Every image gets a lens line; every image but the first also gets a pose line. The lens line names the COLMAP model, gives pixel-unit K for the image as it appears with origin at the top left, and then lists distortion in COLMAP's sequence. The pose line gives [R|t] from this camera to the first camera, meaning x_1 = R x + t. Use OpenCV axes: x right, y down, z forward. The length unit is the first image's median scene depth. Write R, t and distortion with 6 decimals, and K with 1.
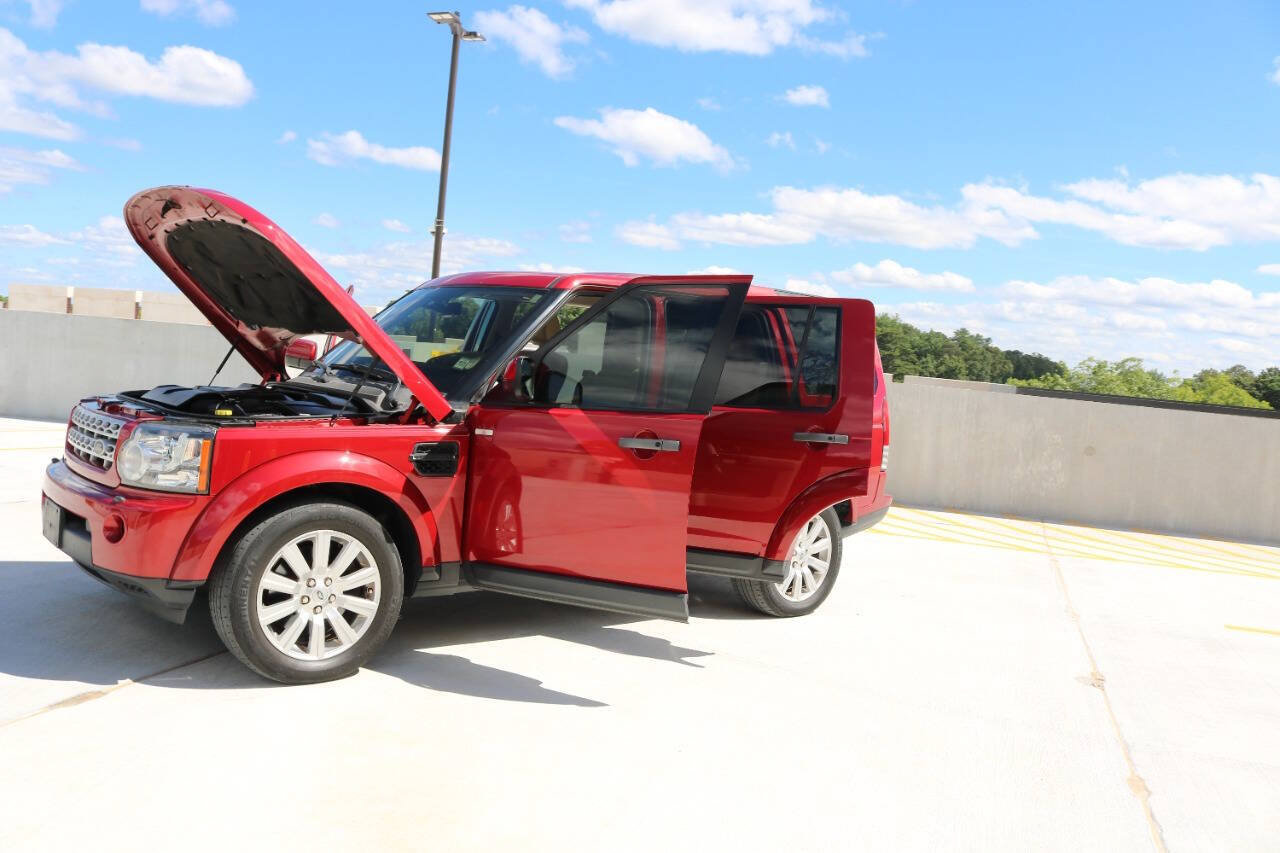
lens RADIAL K [[1059.9, 0, 640.0], [0, 1059.9, 426.5], [0, 0, 1]] dist [-0.158009, 0.140223]
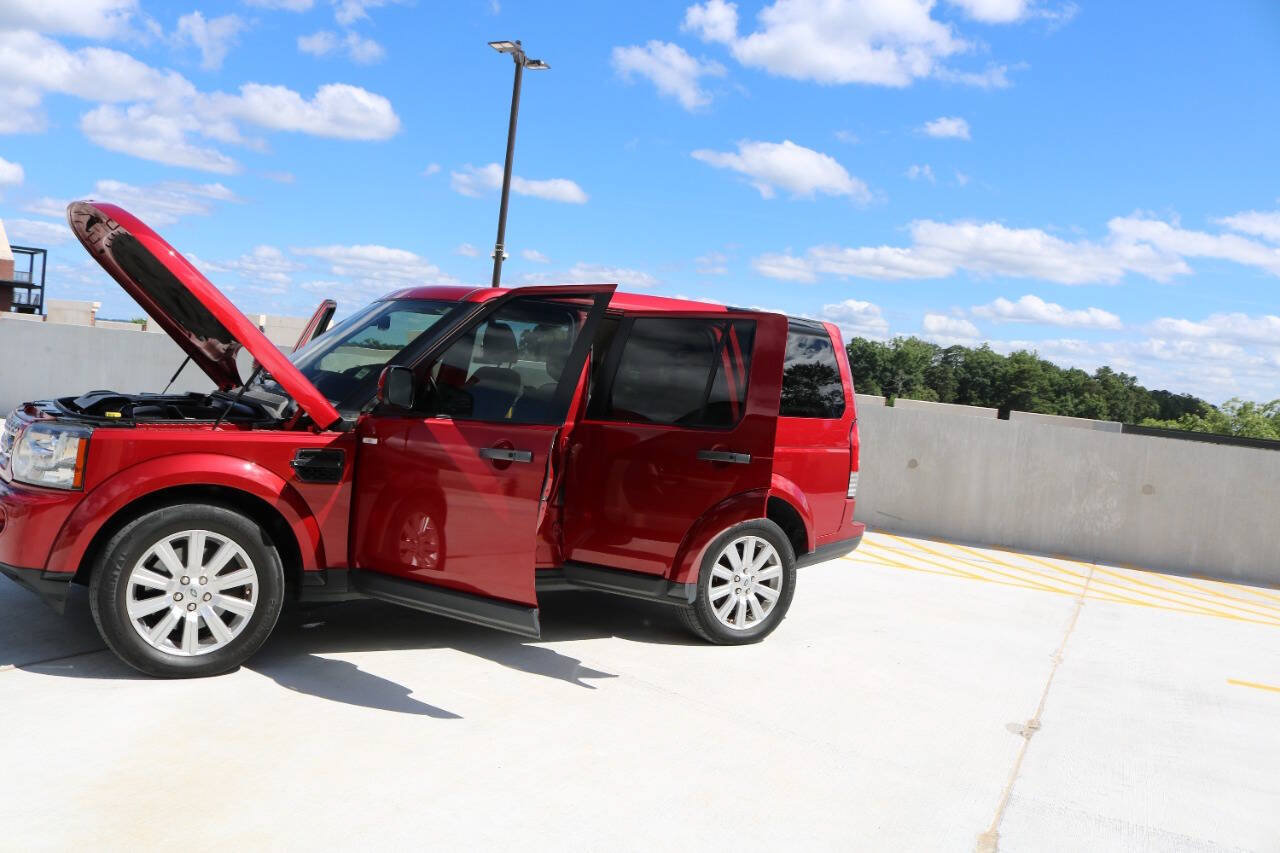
lens RADIAL K [[1059.9, 0, 640.0], [0, 1059.9, 426.5], [0, 0, 1]] dist [-0.158009, 0.140223]
pose [[0.991741, 0.022253, -0.126310, 0.226254], [-0.026052, 0.999254, -0.028502, 0.013038], [0.125582, 0.031557, 0.991581, 0.033316]]
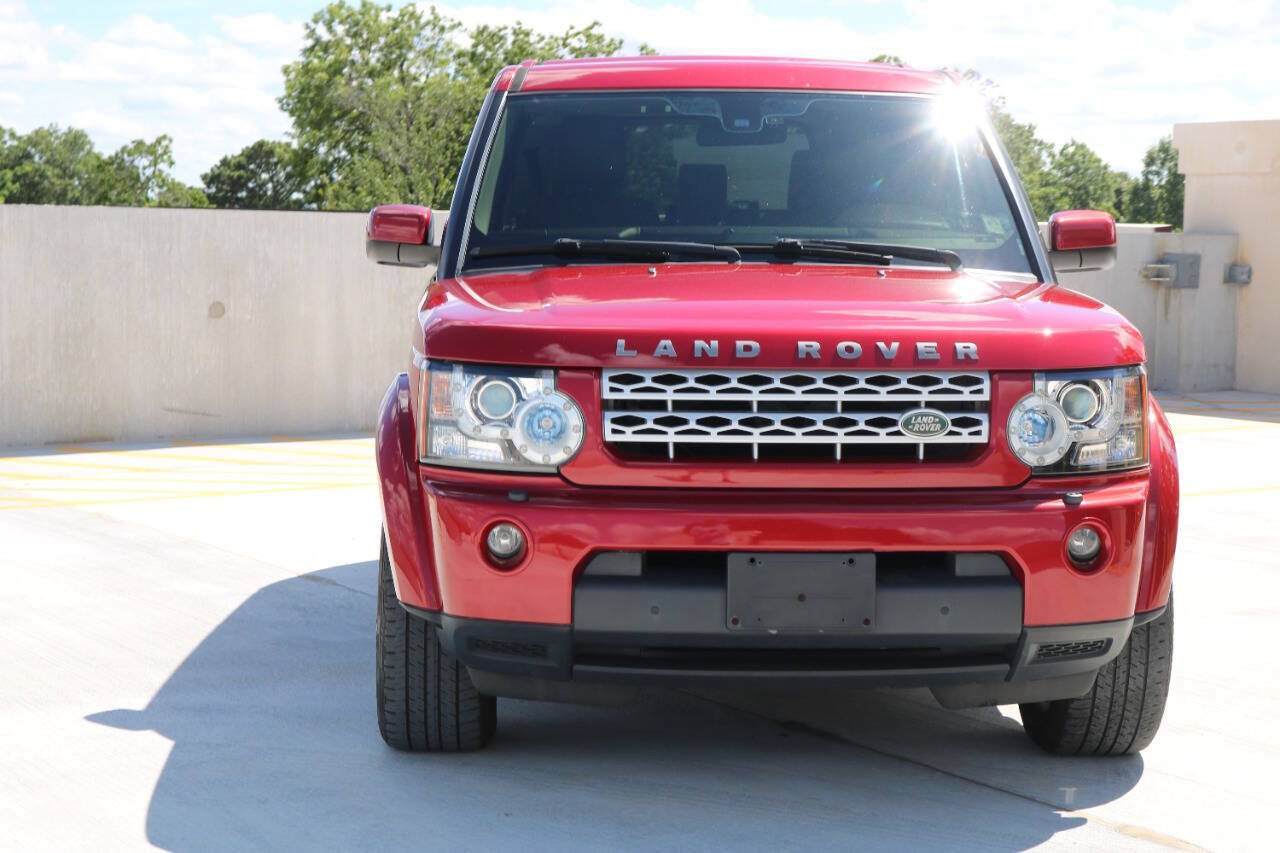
lens RADIAL K [[2269.0, 0, 640.0], [0, 2269.0, 426.5], [0, 0, 1]] dist [-0.004773, 0.077918]
pose [[0.624948, -0.140351, 0.767947, -1.348658], [0.088011, 0.990101, 0.109330, -0.106864], [-0.775690, -0.000738, 0.631114, 0.320923]]
